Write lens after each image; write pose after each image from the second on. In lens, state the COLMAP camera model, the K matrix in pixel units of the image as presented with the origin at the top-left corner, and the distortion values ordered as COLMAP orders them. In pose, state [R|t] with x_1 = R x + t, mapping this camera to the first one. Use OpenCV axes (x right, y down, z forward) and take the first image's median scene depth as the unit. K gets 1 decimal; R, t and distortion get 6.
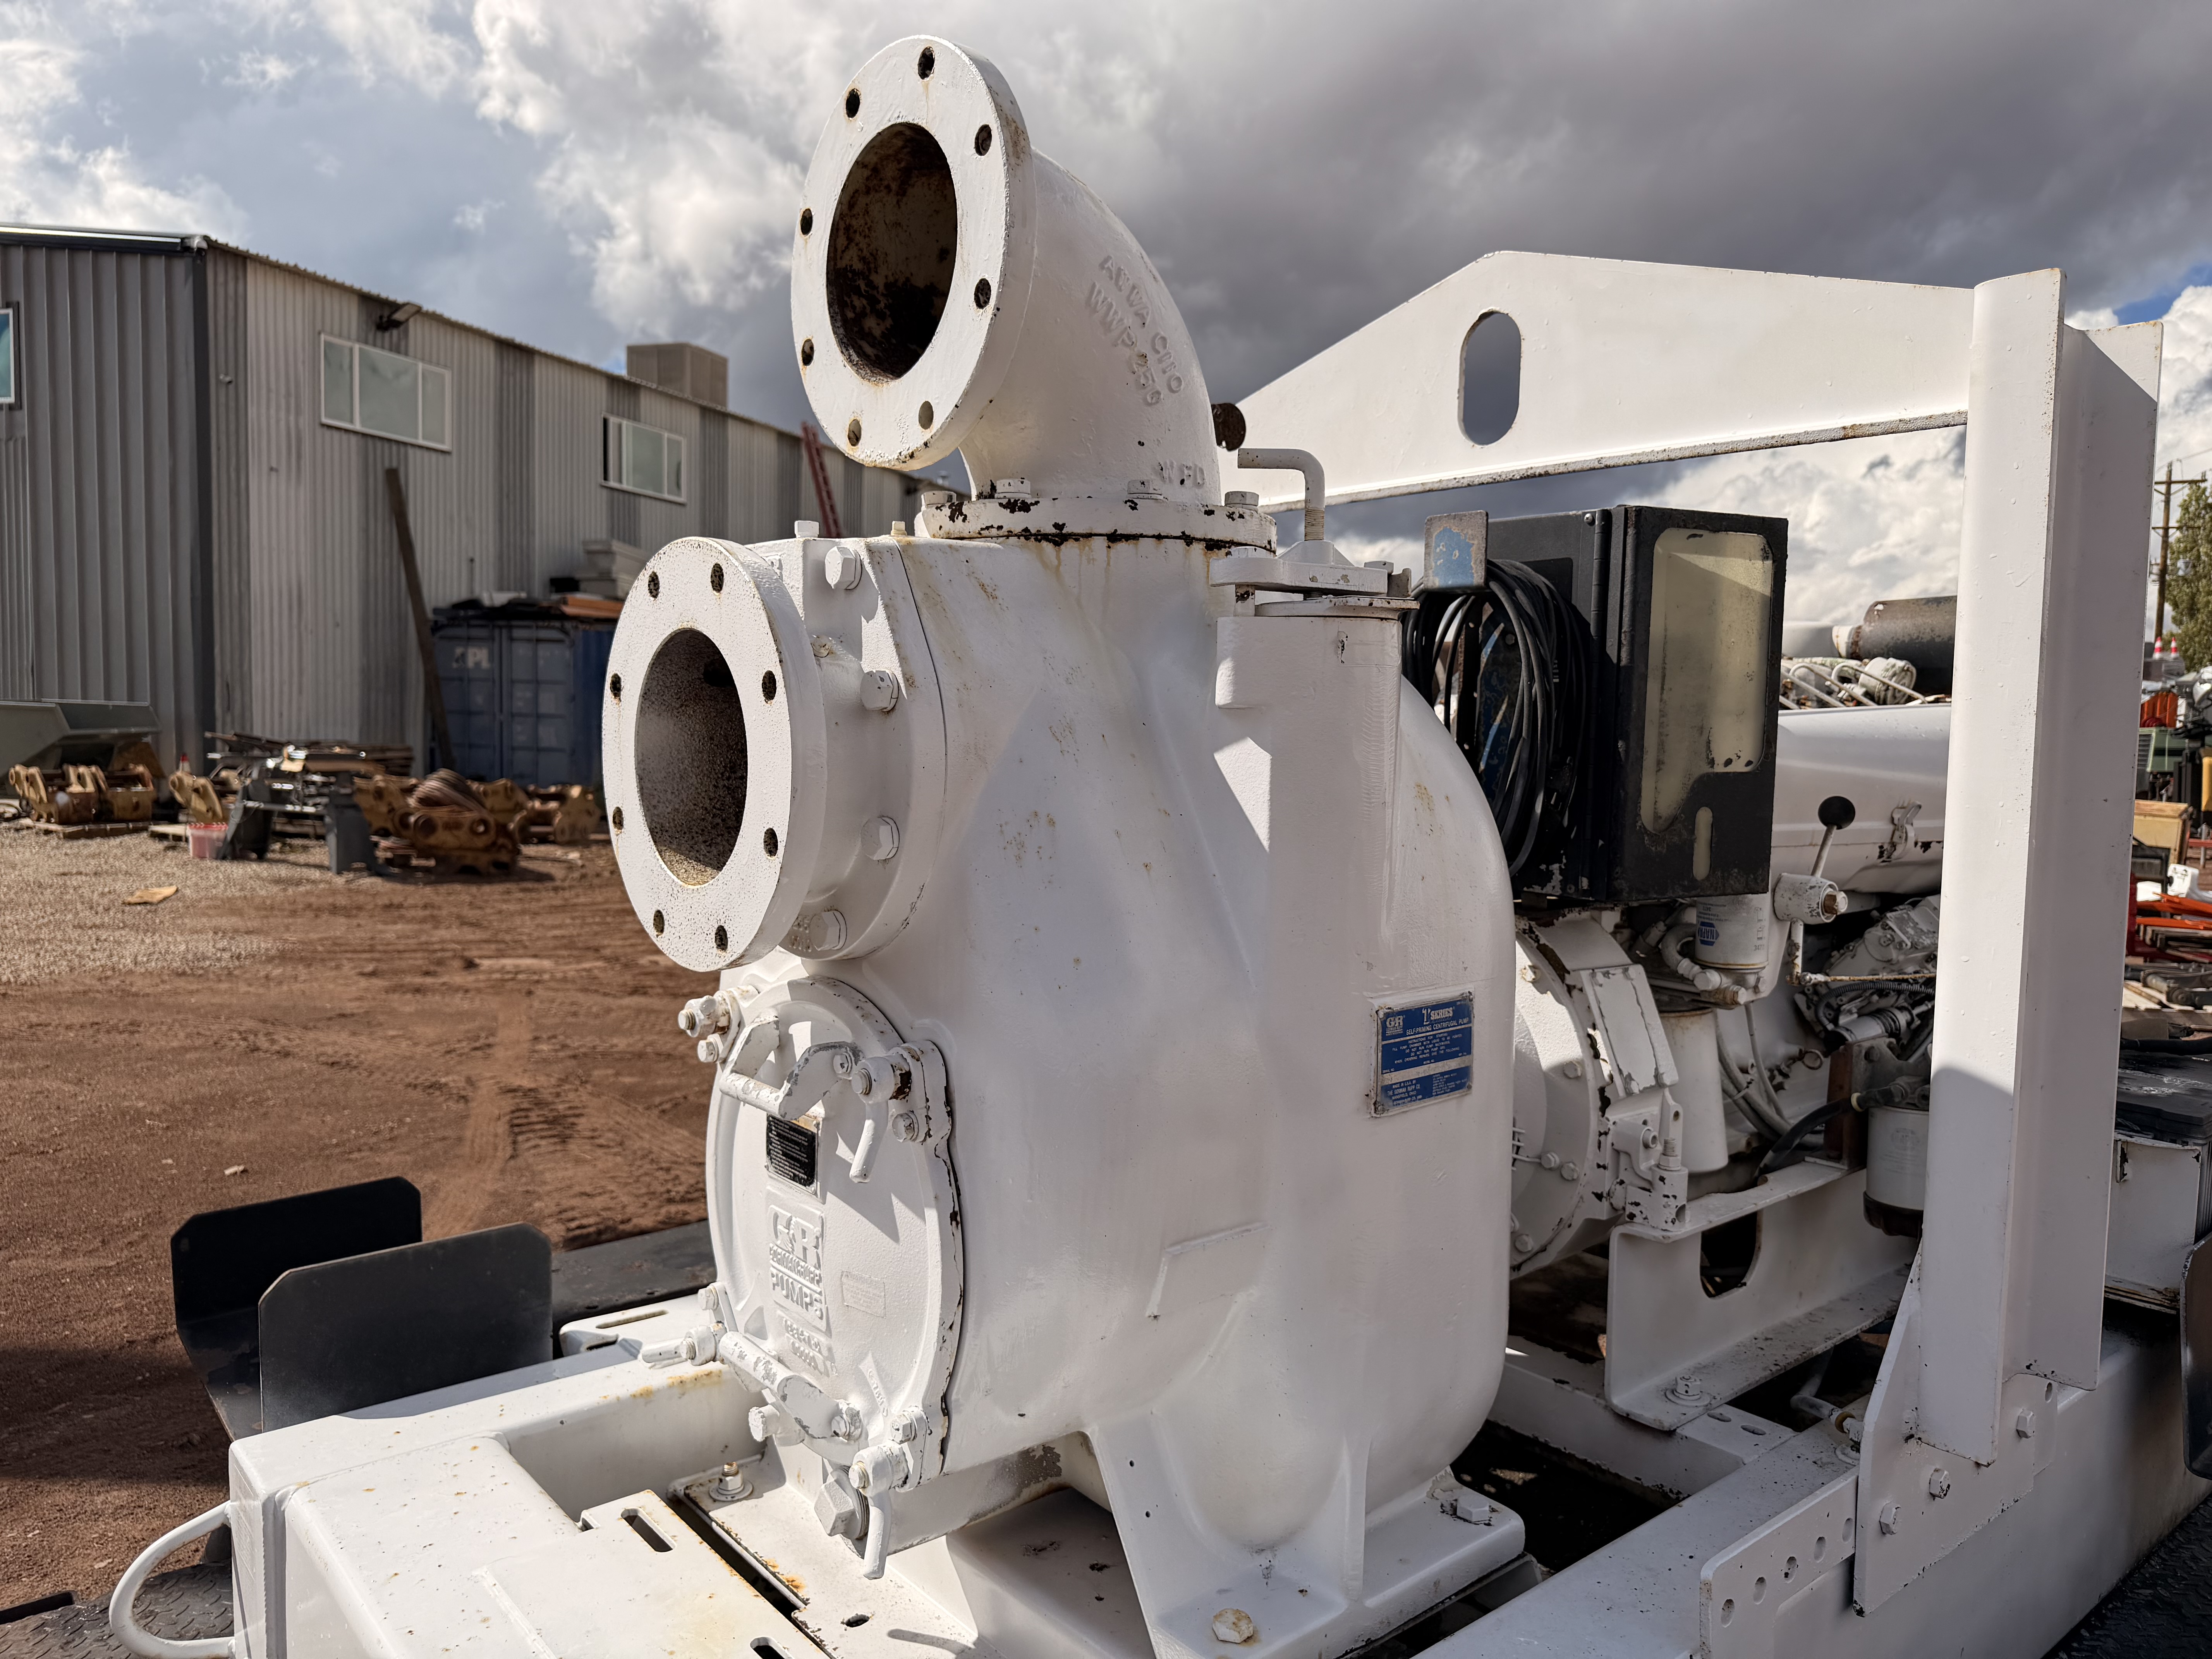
lens RADIAL K [[1558.1, 0, 1108.8], [0, 1558.1, 820.8], [0, 0, 1]] dist [0.034048, -0.032780]
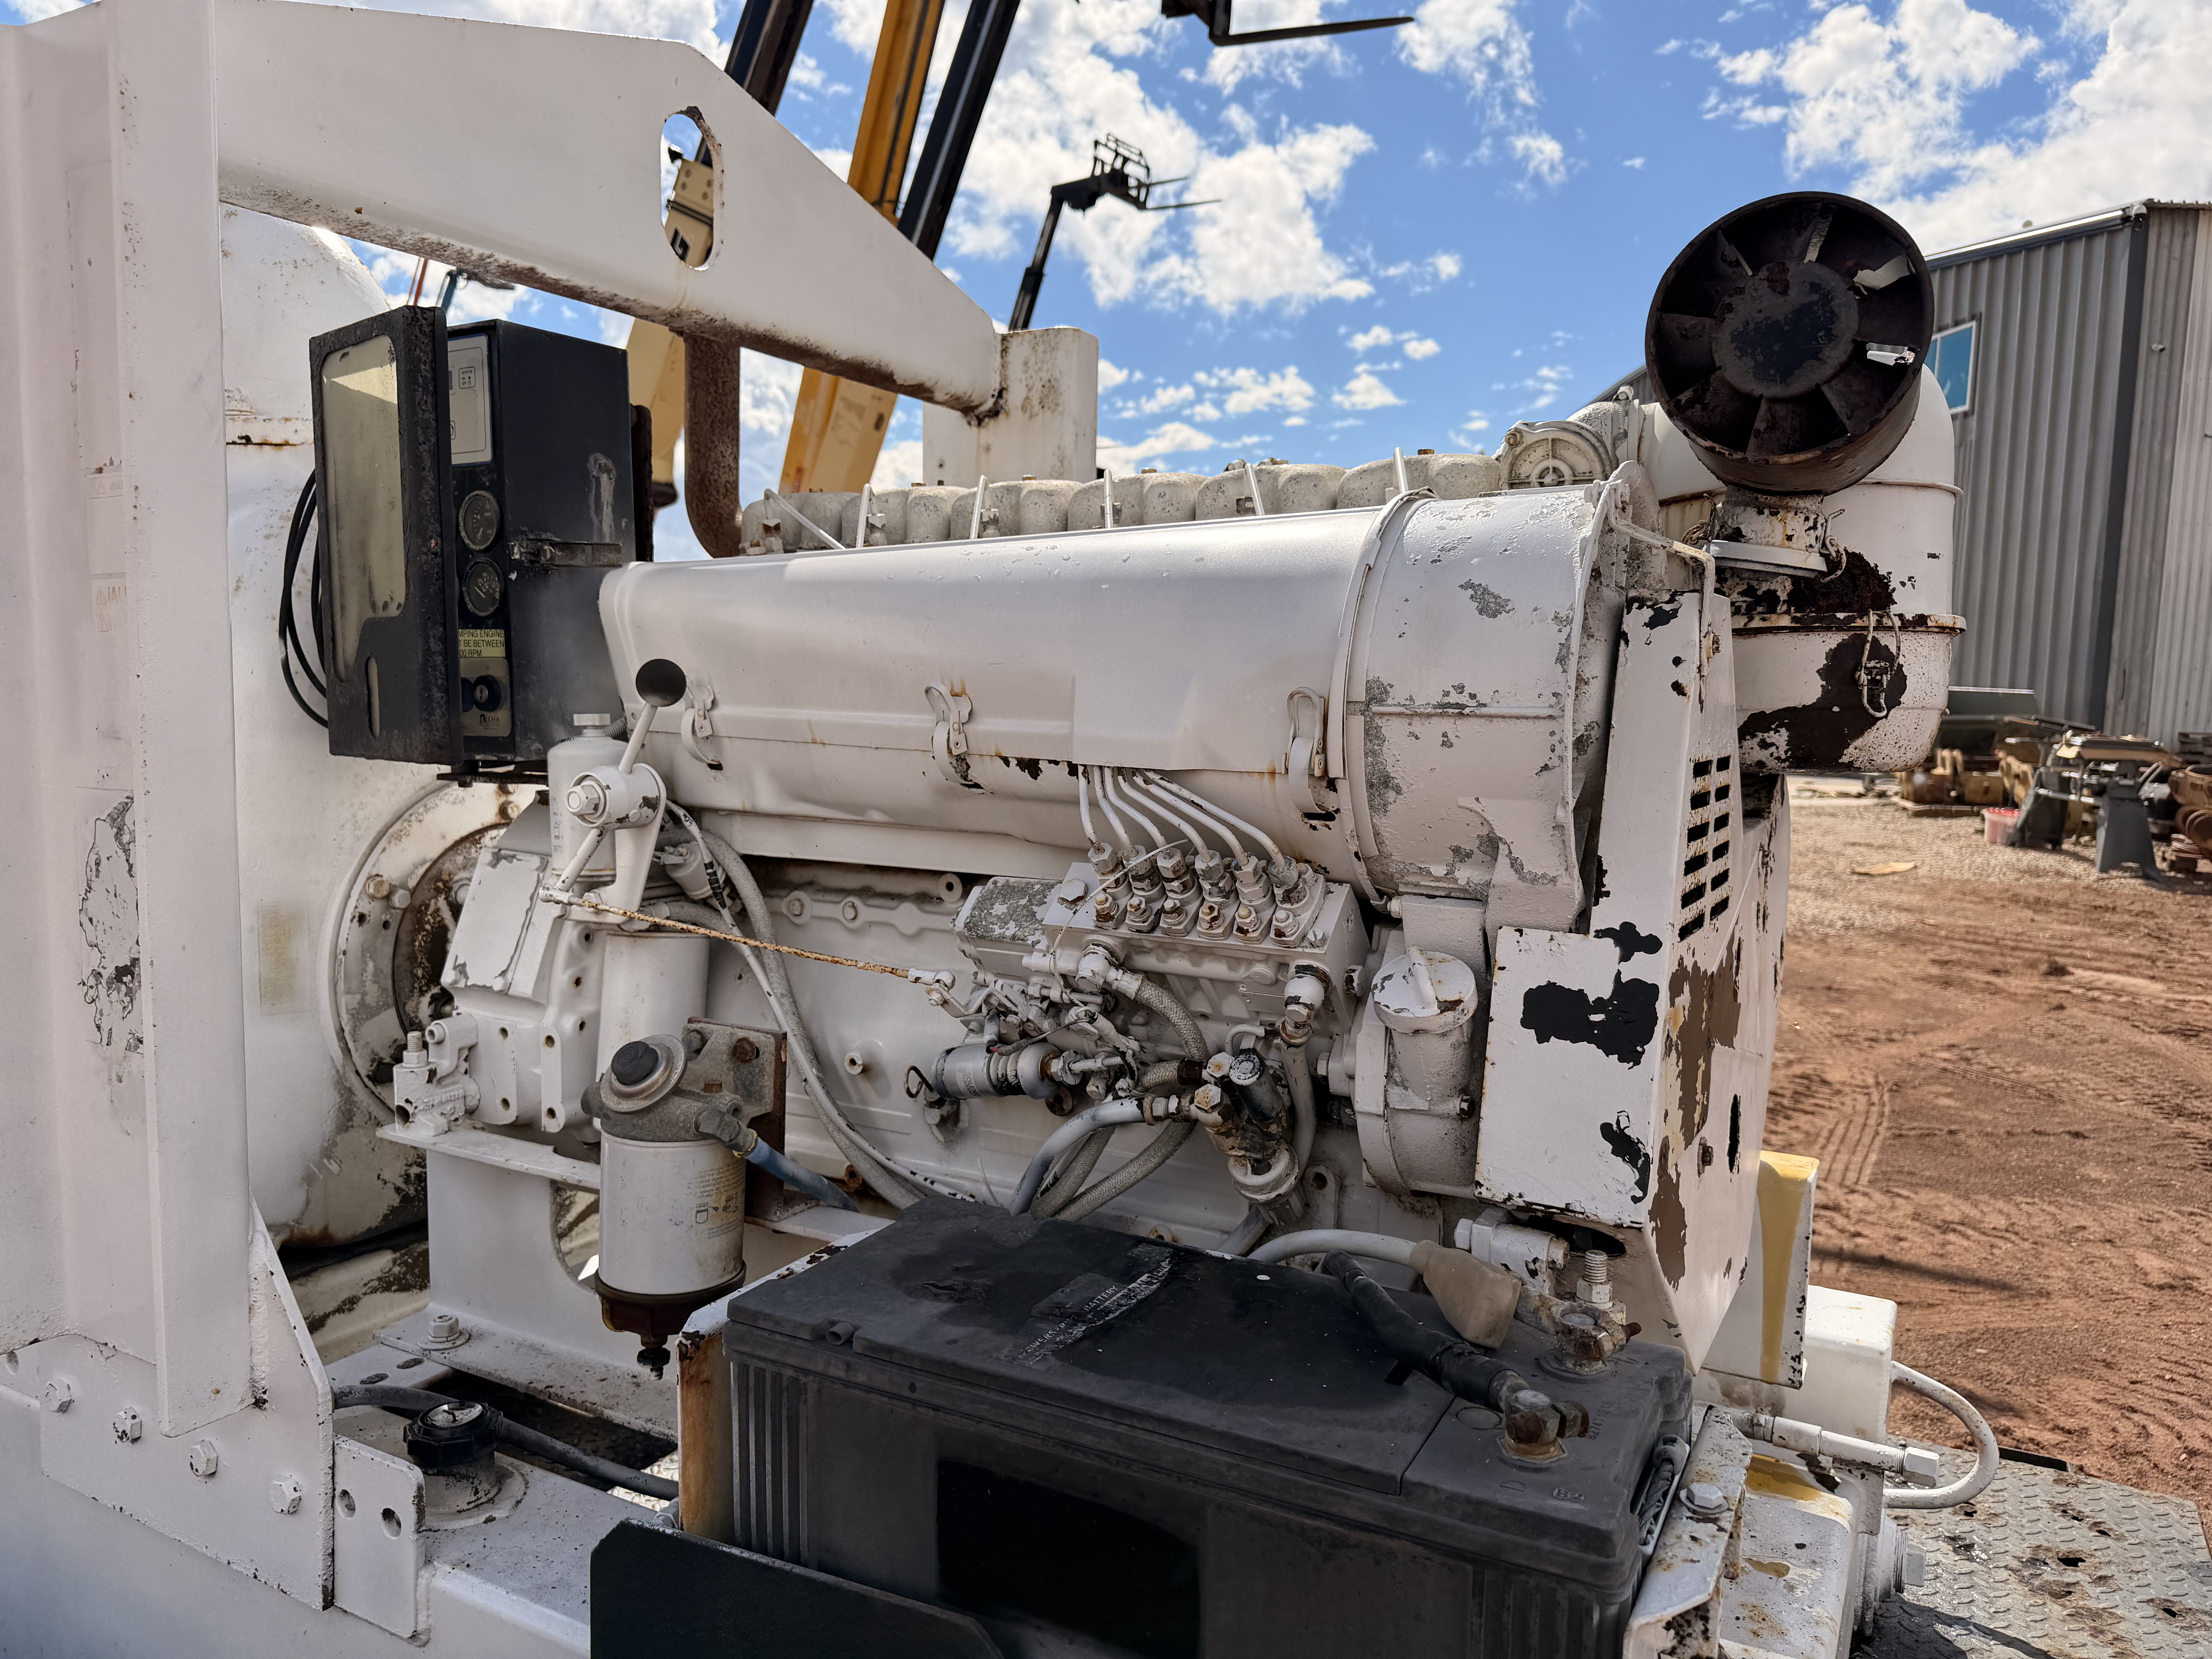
lens RADIAL K [[1572.7, 0, 1093.5], [0, 1572.7, 829.5], [0, 0, 1]] dist [0.047698, -0.091021]
pose [[0.354904, 0.080443, -0.931435, 0.152109], [-0.075601, 0.995498, 0.057170, 0.001134], [0.931841, 0.050127, 0.359388, 0.118887]]
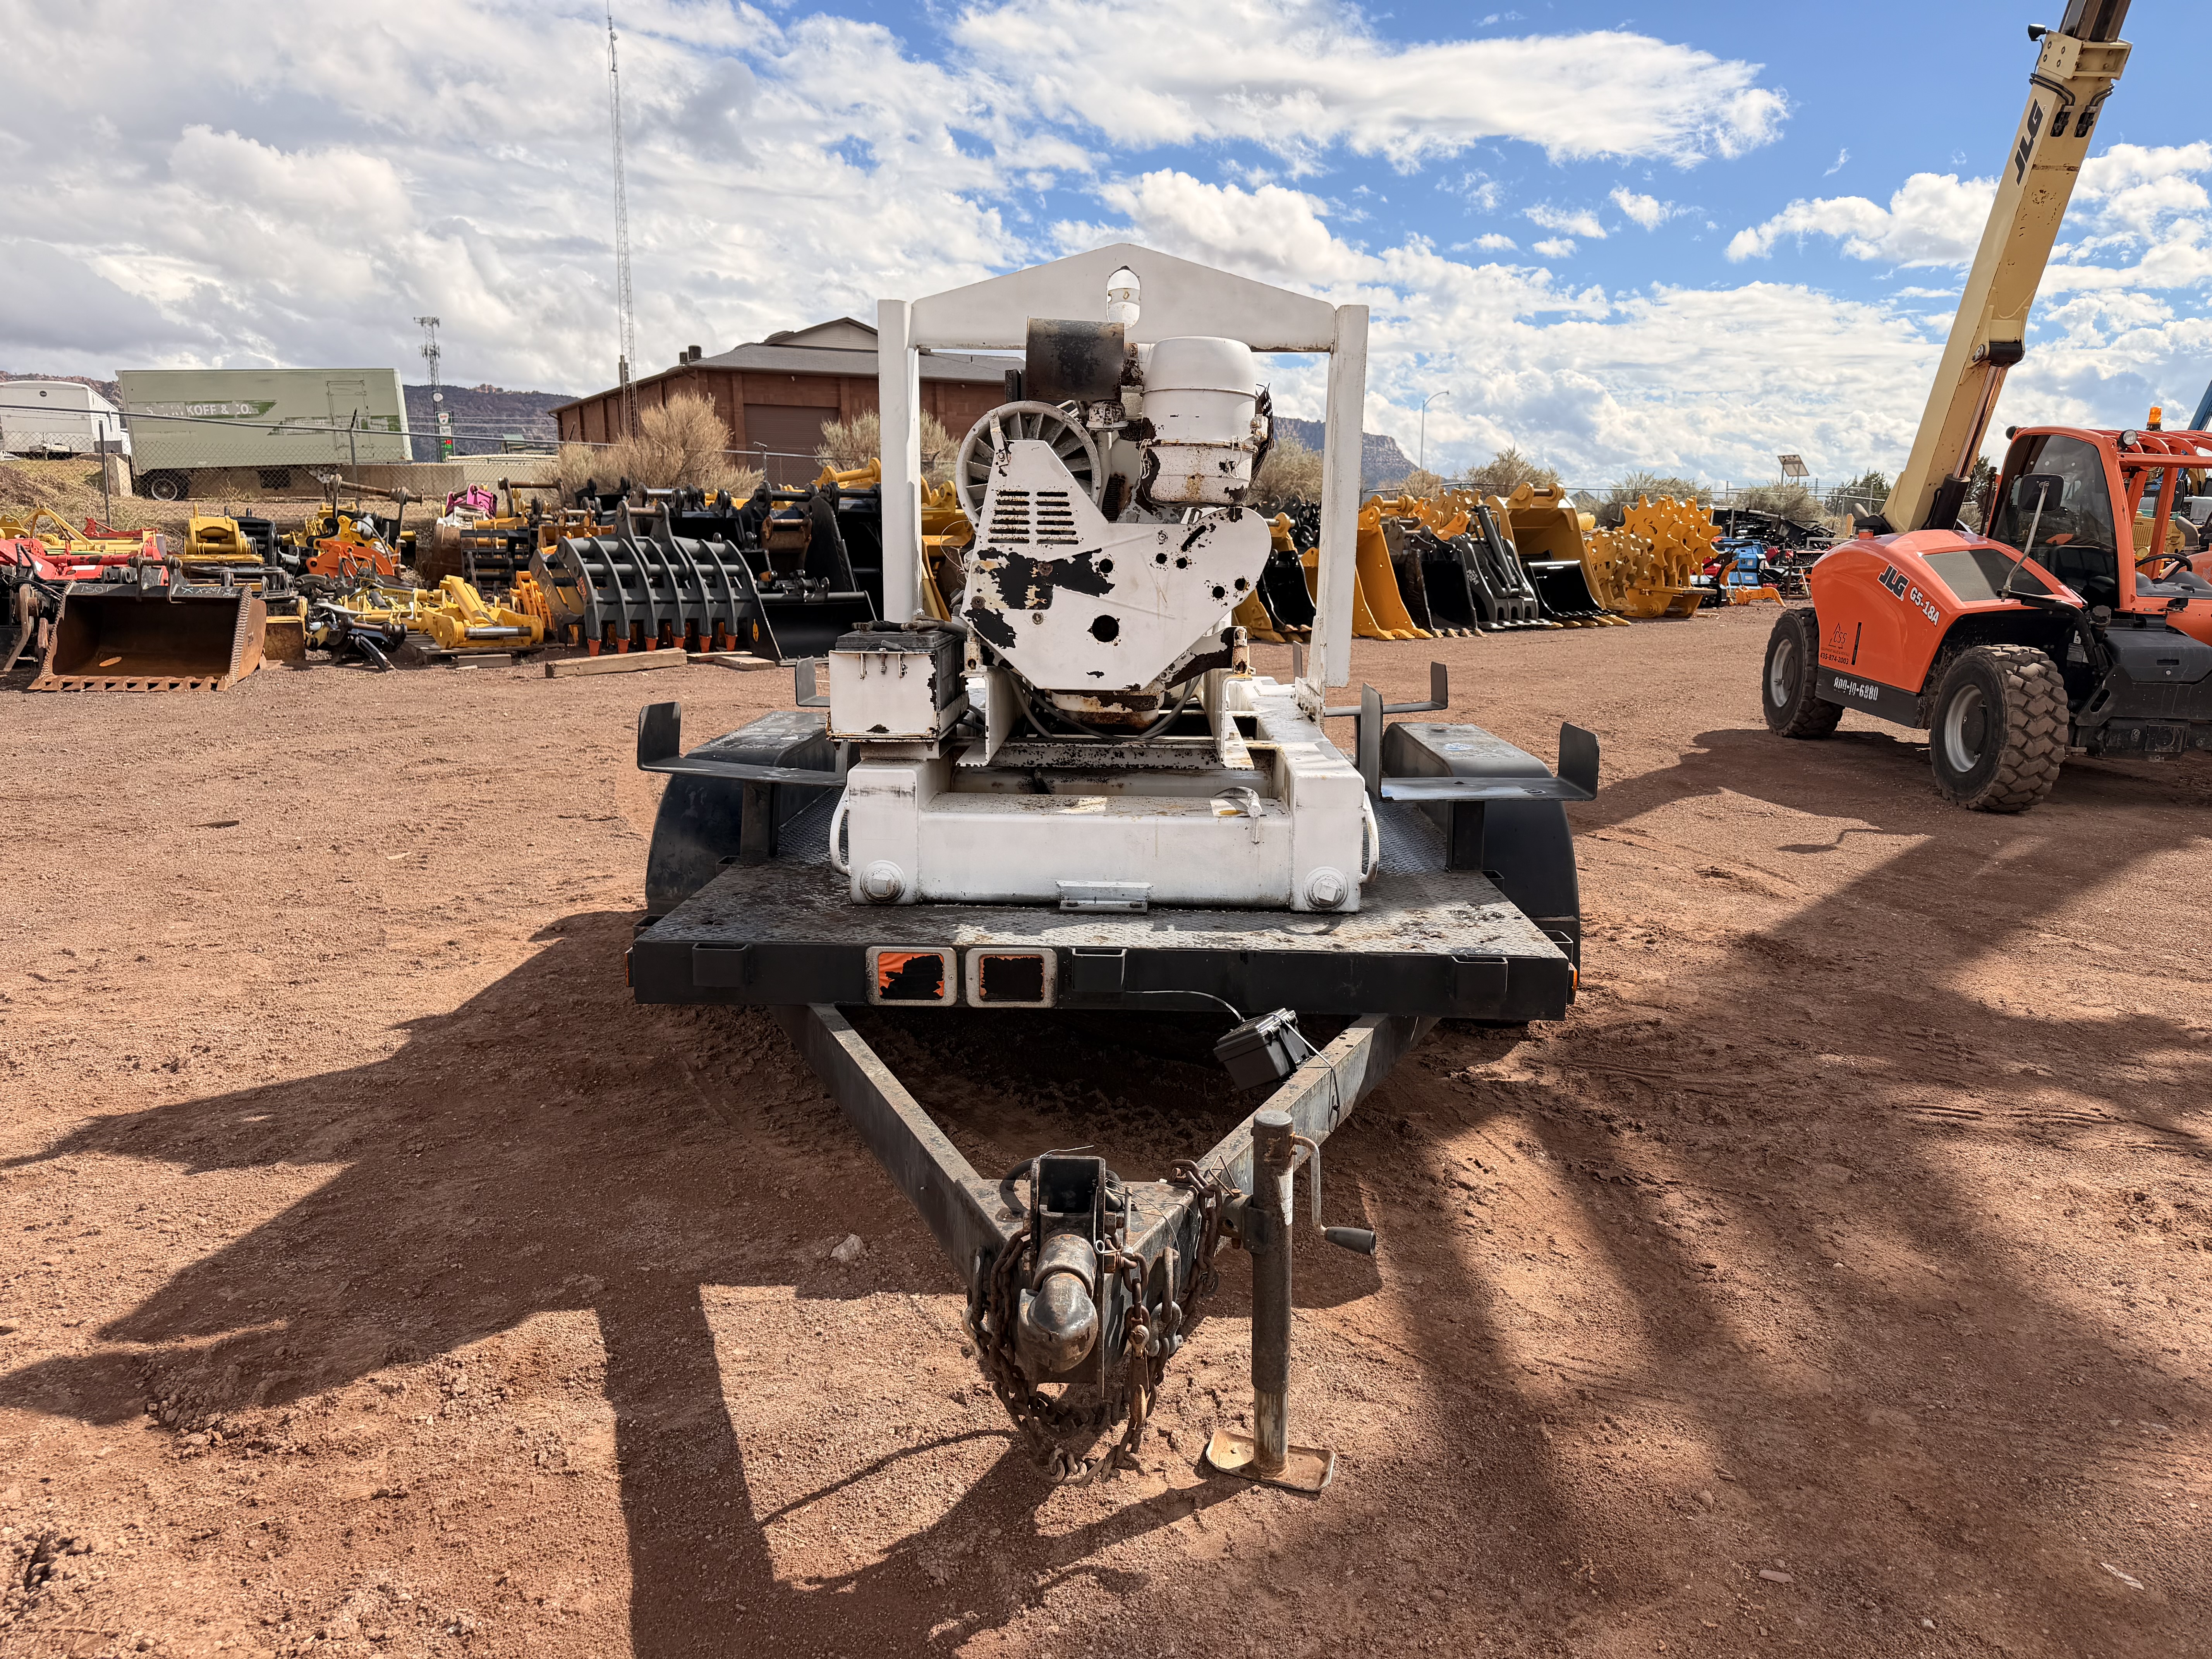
lens RADIAL K [[1533.0, 0, 1120.0], [0, 1533.0, 846.2], [0, 0, 1]] dist [0.074360, -0.100506]
pose [[-0.652659, 0.129194, -0.746556, 0.265703], [-0.072277, 0.970244, 0.231091, -0.002790], [0.754197, 0.204783, -0.623900, 0.335853]]
